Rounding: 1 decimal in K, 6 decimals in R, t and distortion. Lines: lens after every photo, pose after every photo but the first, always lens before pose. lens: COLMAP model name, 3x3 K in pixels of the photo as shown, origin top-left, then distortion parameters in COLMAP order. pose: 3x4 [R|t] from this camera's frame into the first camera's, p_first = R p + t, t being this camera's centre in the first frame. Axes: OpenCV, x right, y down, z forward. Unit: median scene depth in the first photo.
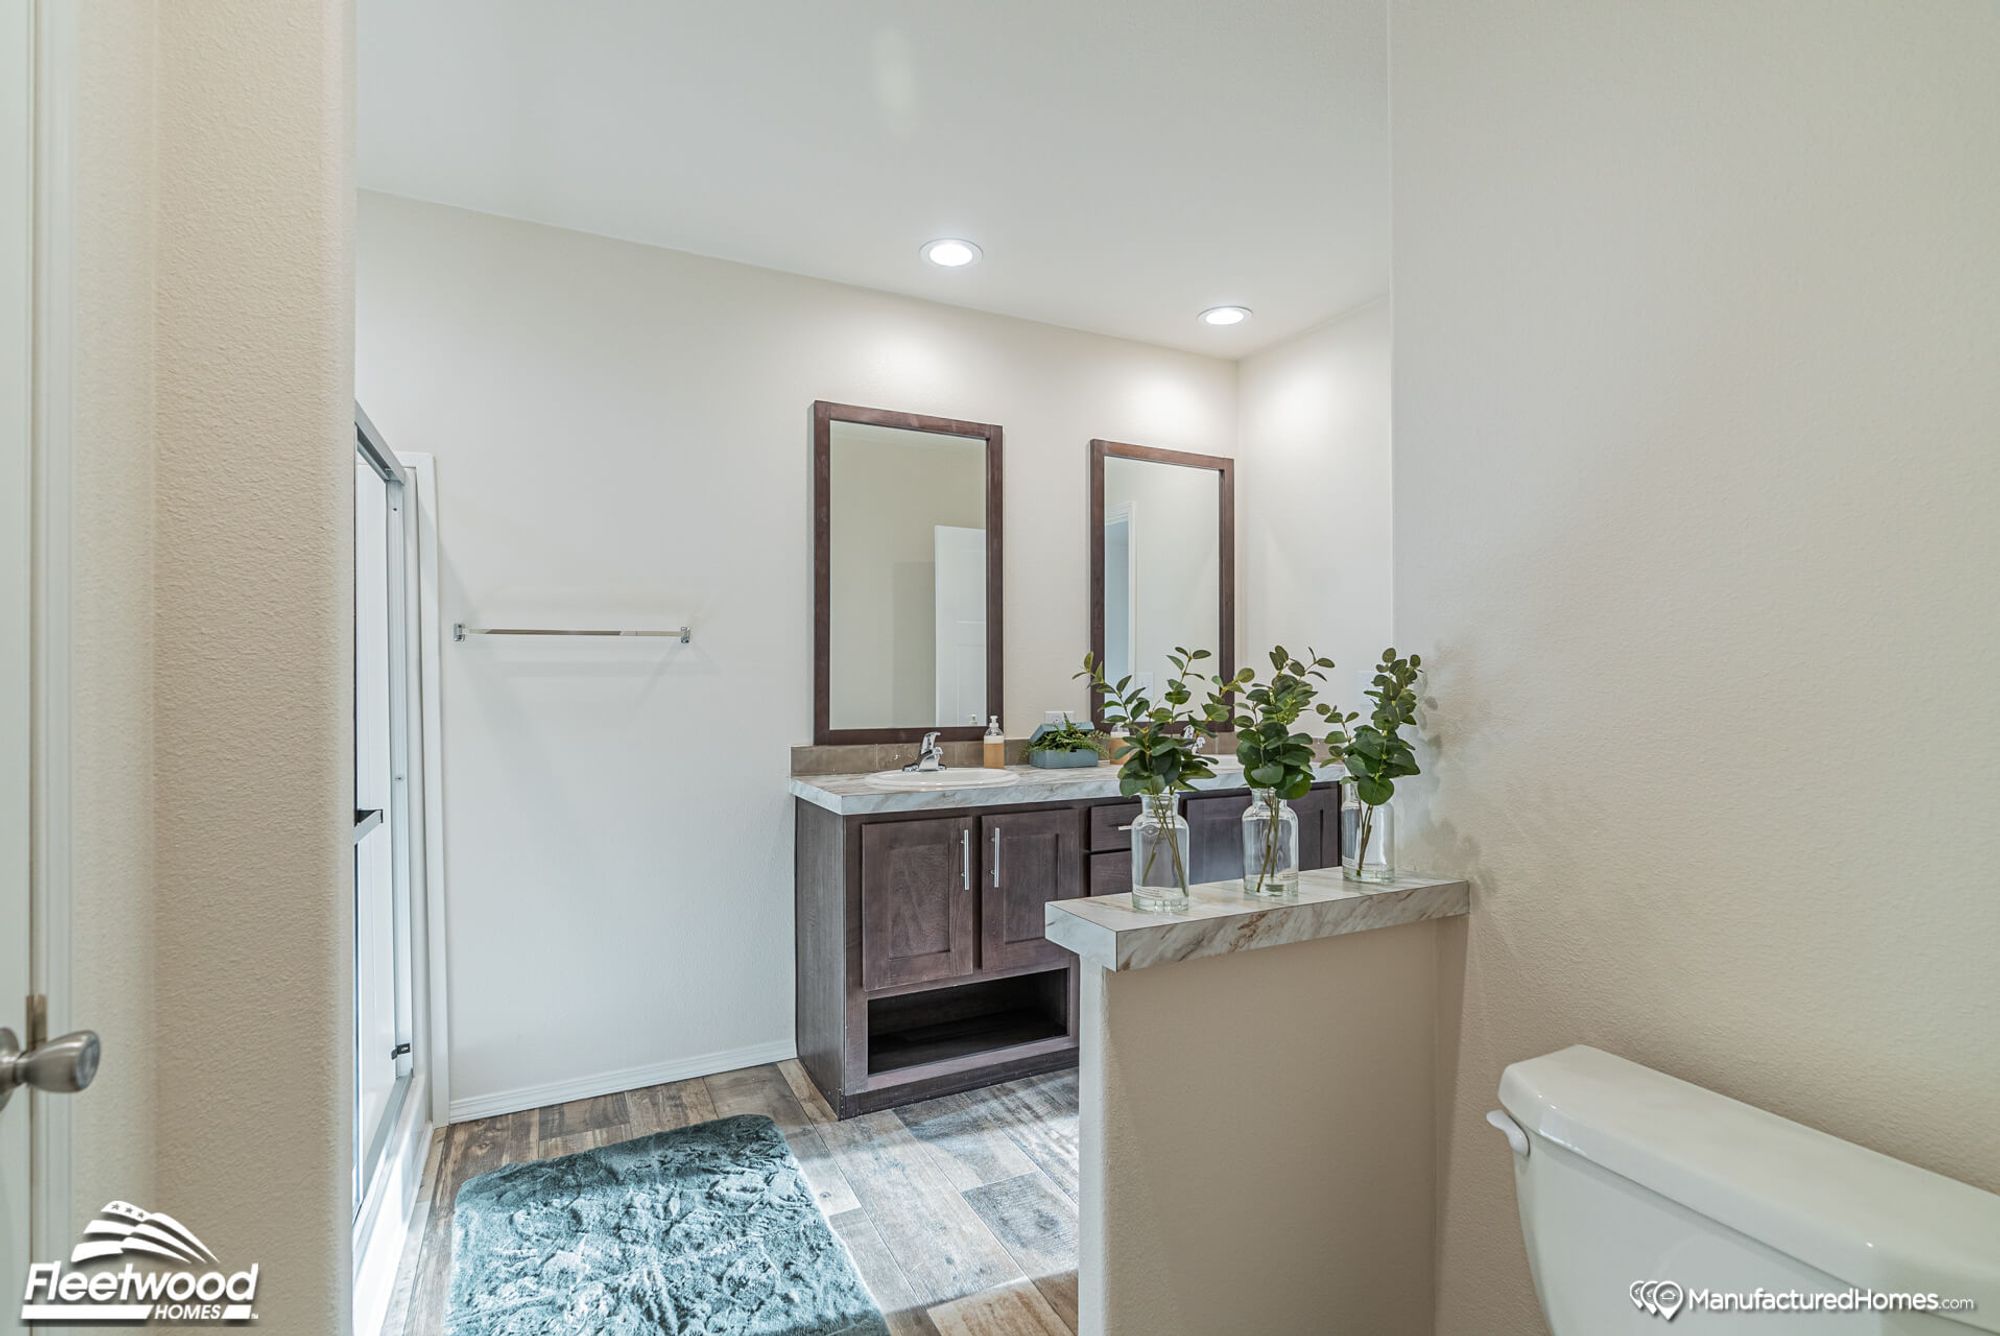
lens RADIAL K [[924.1, 0, 991.5], [0, 924.1, 663.0], [0, 0, 1]] dist [0.001652, -0.000005]
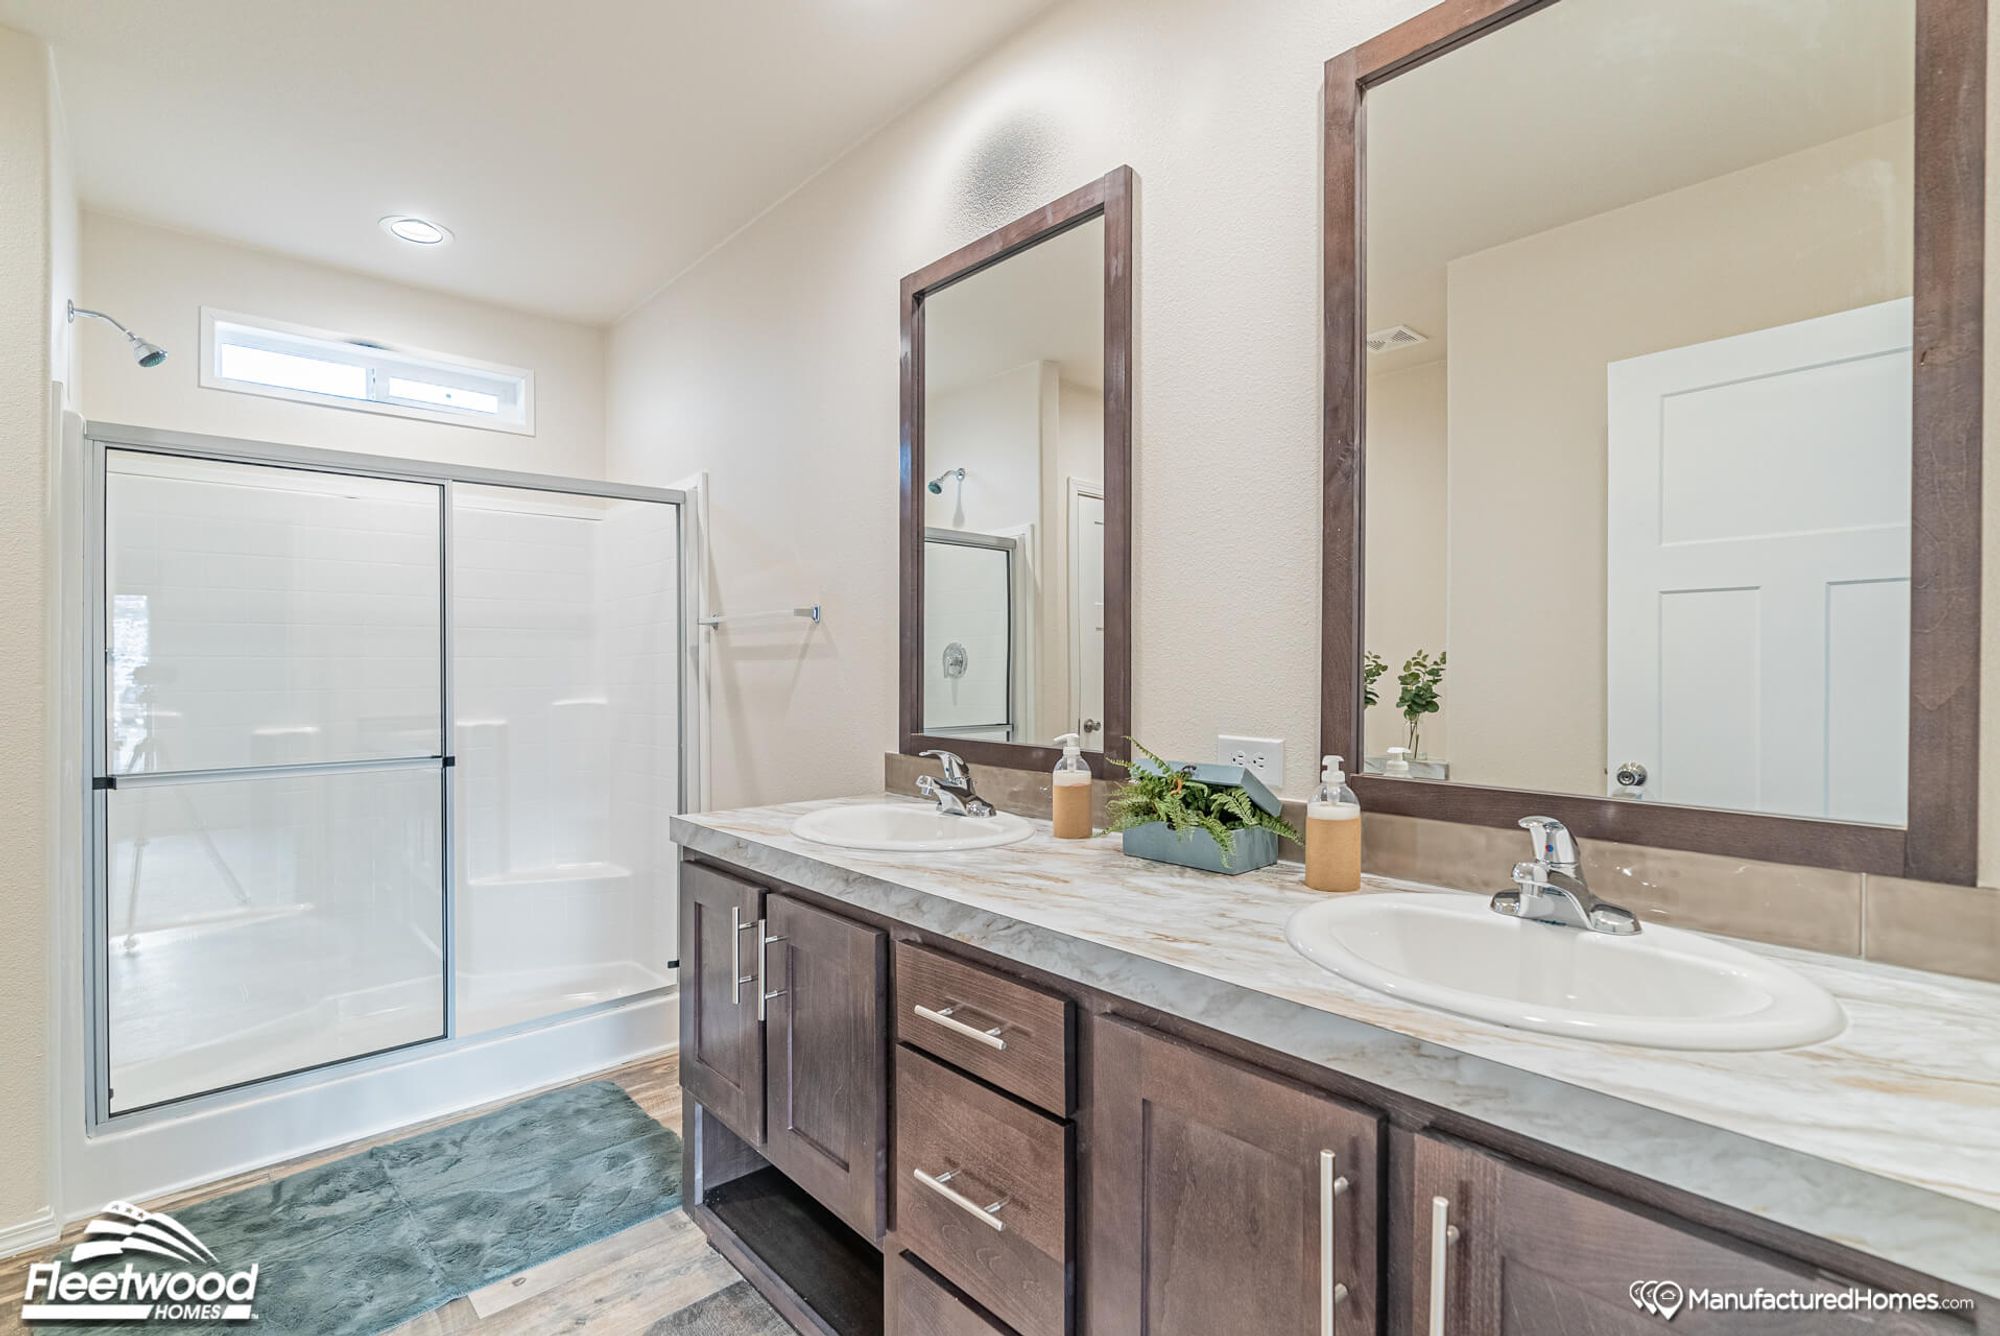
lens RADIAL K [[922.6, 0, 991.8], [0, 922.6, 671.9], [0, 0, 1]] dist [-0.000135, 0.000043]
pose [[0.260936, 0.000472, -0.965356, 0.534936], [-0.007065, 0.999974, -0.001421, 0.025248], [0.965330, 0.007191, 0.260933, 0.879121]]
